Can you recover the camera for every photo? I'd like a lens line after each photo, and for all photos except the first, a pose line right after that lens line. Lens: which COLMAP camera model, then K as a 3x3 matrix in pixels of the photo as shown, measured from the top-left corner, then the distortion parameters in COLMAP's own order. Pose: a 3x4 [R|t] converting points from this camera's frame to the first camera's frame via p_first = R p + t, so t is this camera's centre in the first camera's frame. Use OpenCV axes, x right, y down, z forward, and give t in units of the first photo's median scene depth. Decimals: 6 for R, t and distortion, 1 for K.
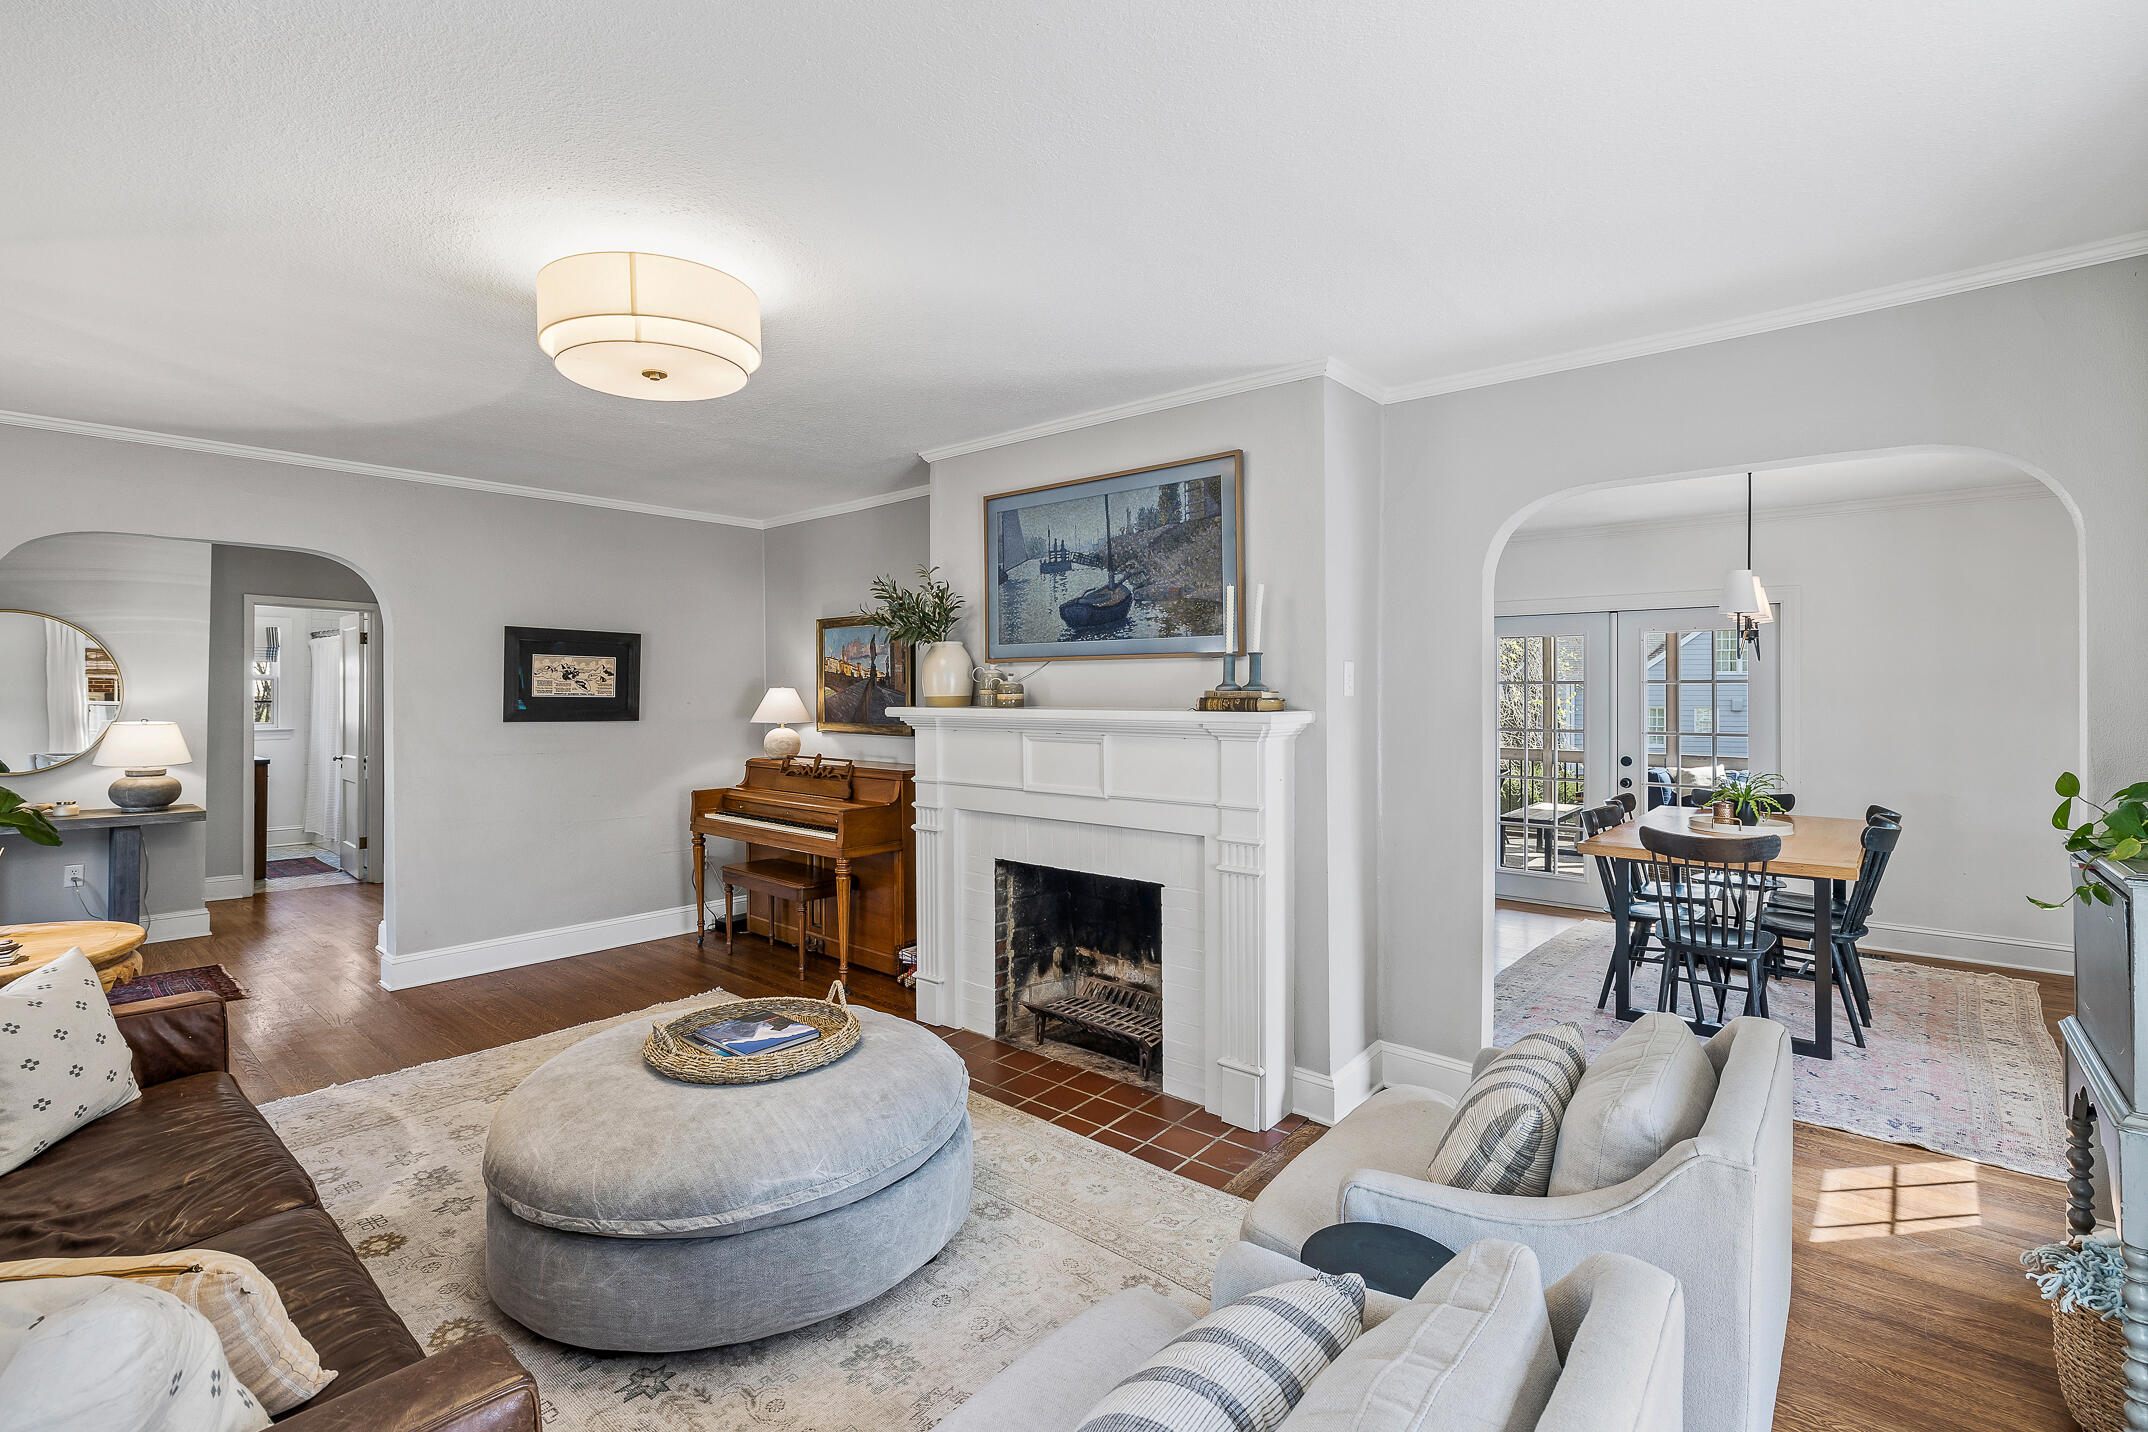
lens RADIAL K [[972.5, 0, 1053.3], [0, 972.5, 686.5], [0, 0, 1]] dist [-0.004718, -0.000206]
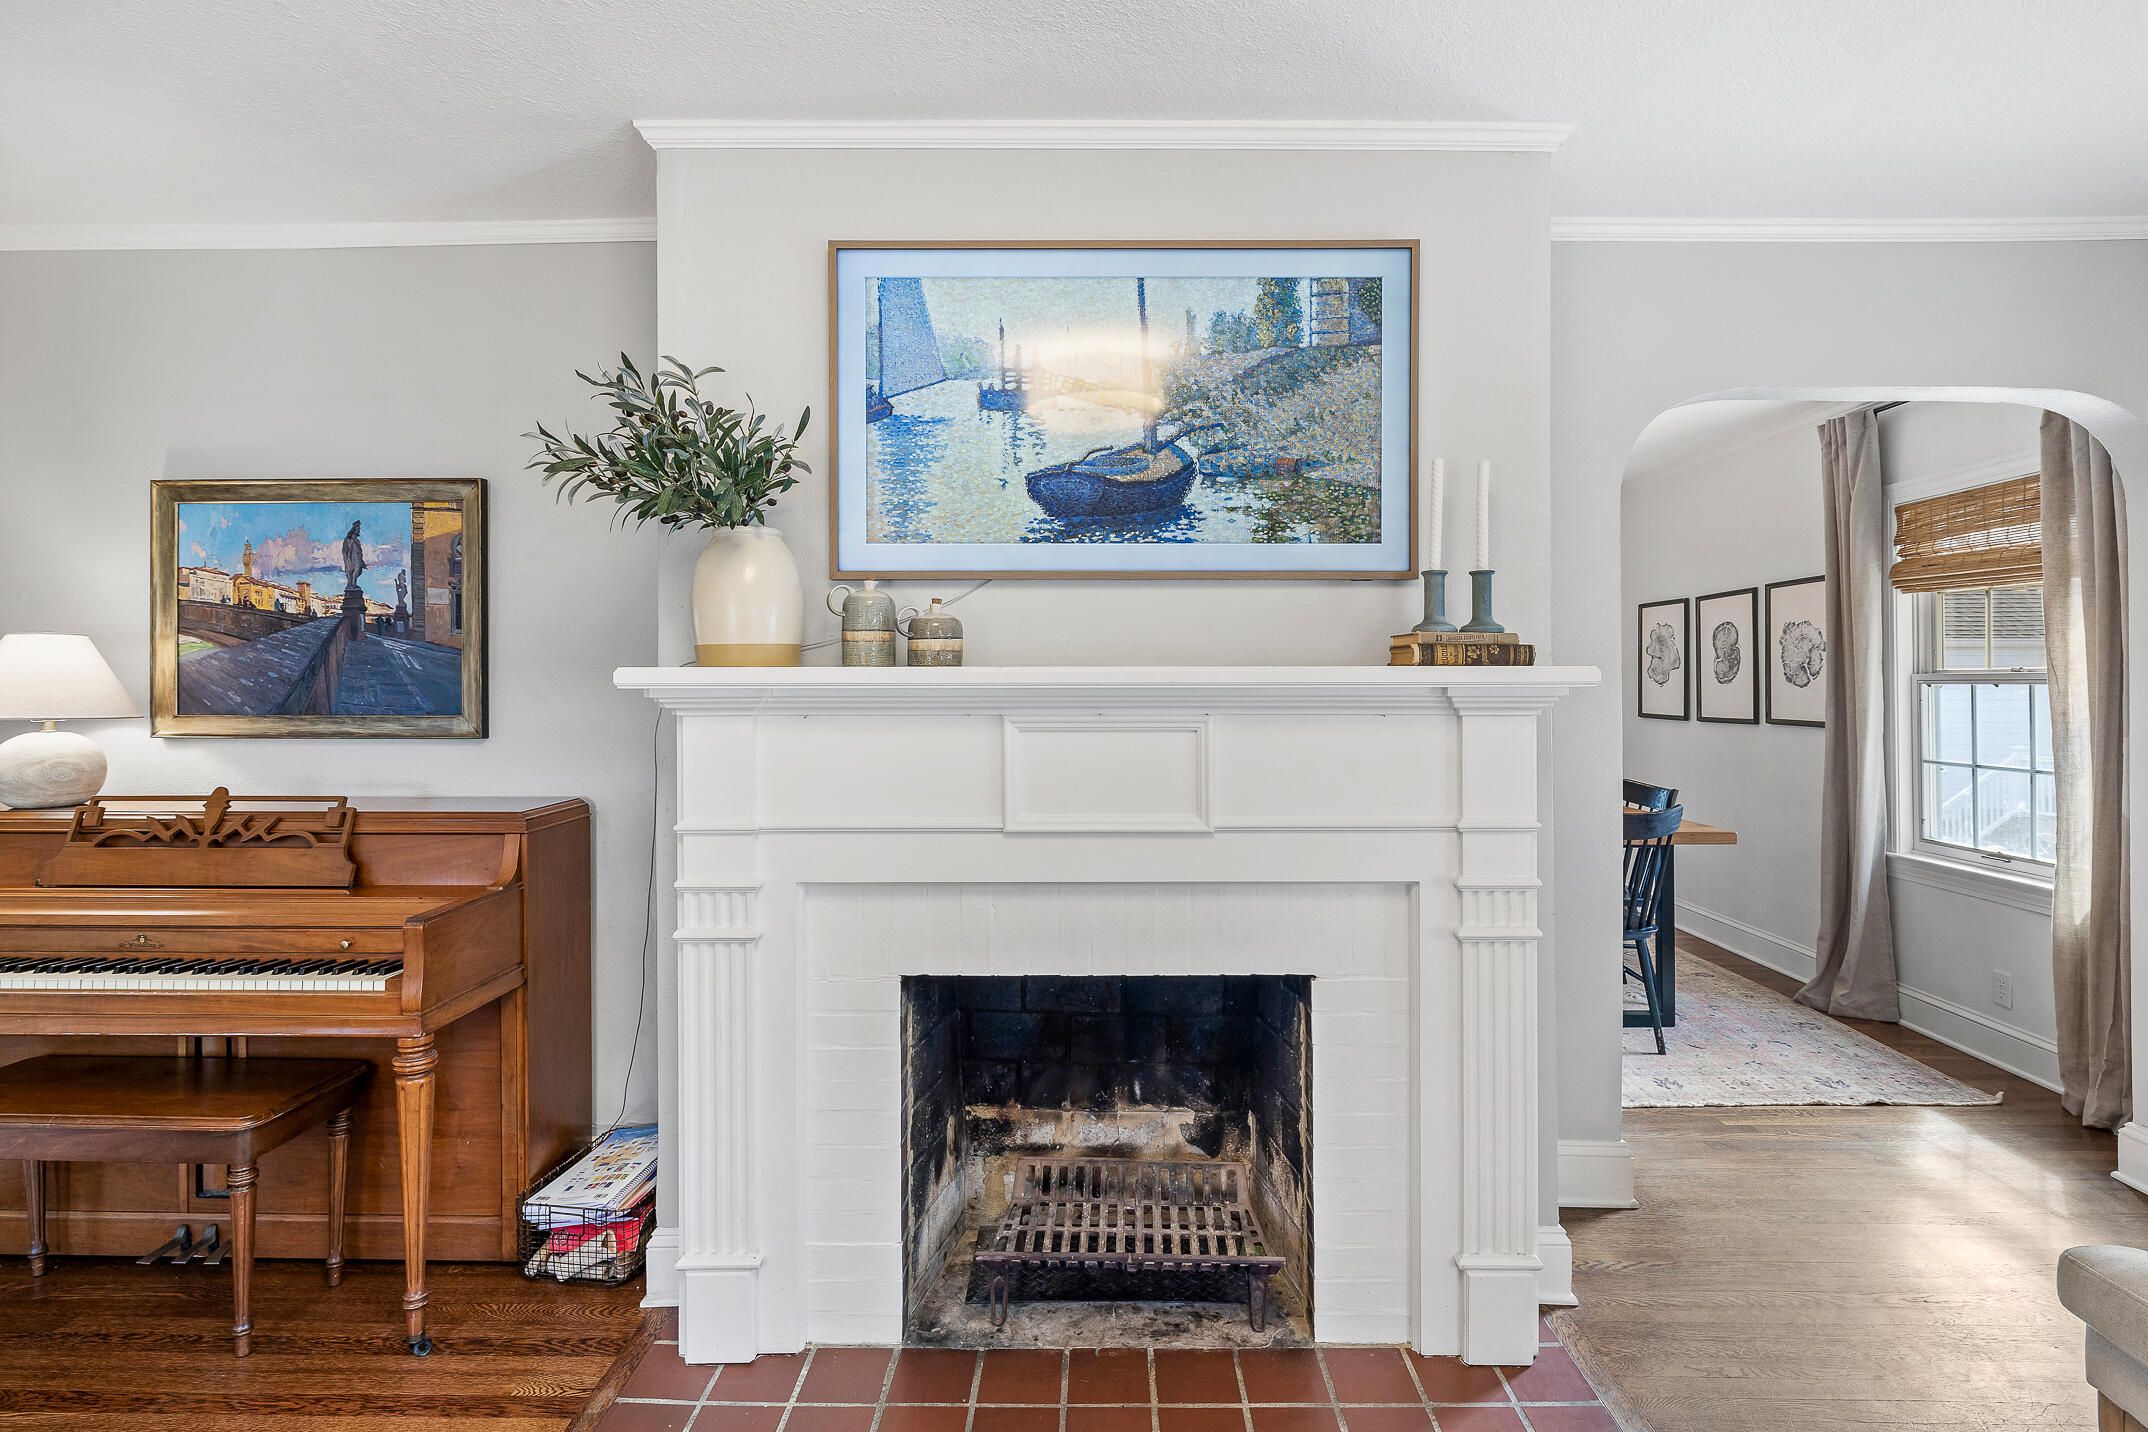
lens RADIAL K [[1049.8, 0, 1085.4], [0, 1049.8, 675.7], [0, 0, 1]] dist [-0.006578, -0.000334]
pose [[0.757443, 0.003958, 0.652890, -0.332707], [-0.003270, 0.999992, -0.002269, 0.026733], [-0.652894, -0.000416, 0.757450, 0.537097]]
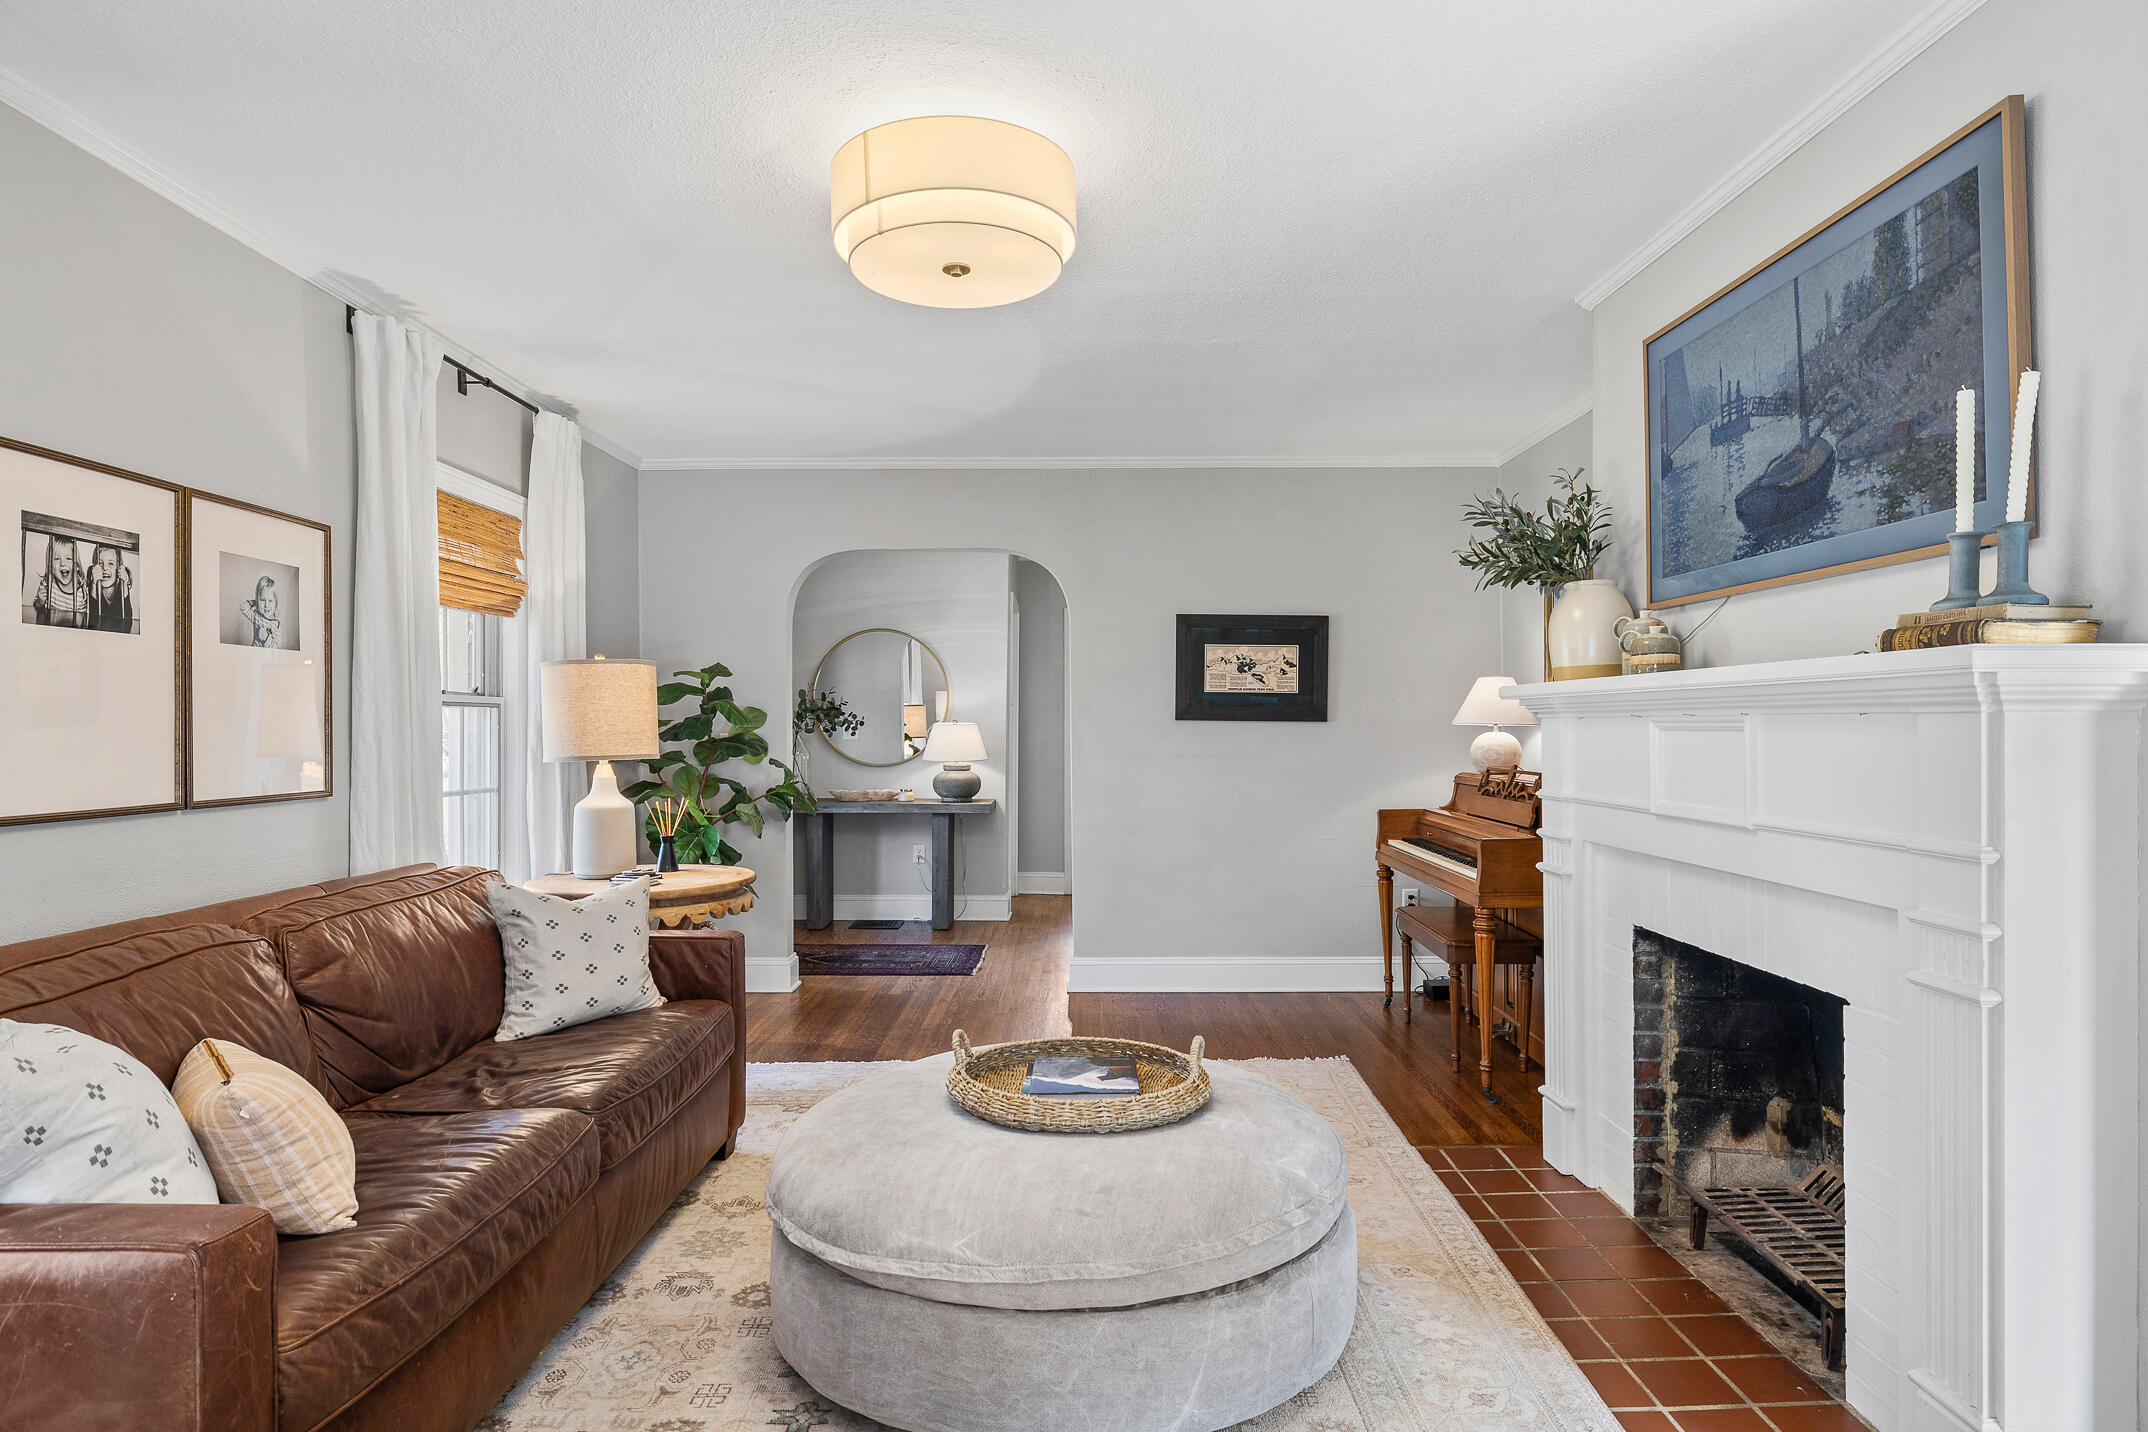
lens RADIAL K [[1208.9, 0, 1082.6], [0, 1208.9, 728.0], [0, 0, 1]] dist [0.001888, 0.001325]
pose [[0.663083, 0.000823, -0.748545, 0.279199], [0.006562, 0.999955, 0.006912, 0.044714], [0.748517, -0.009495, 0.663048, 0.232847]]
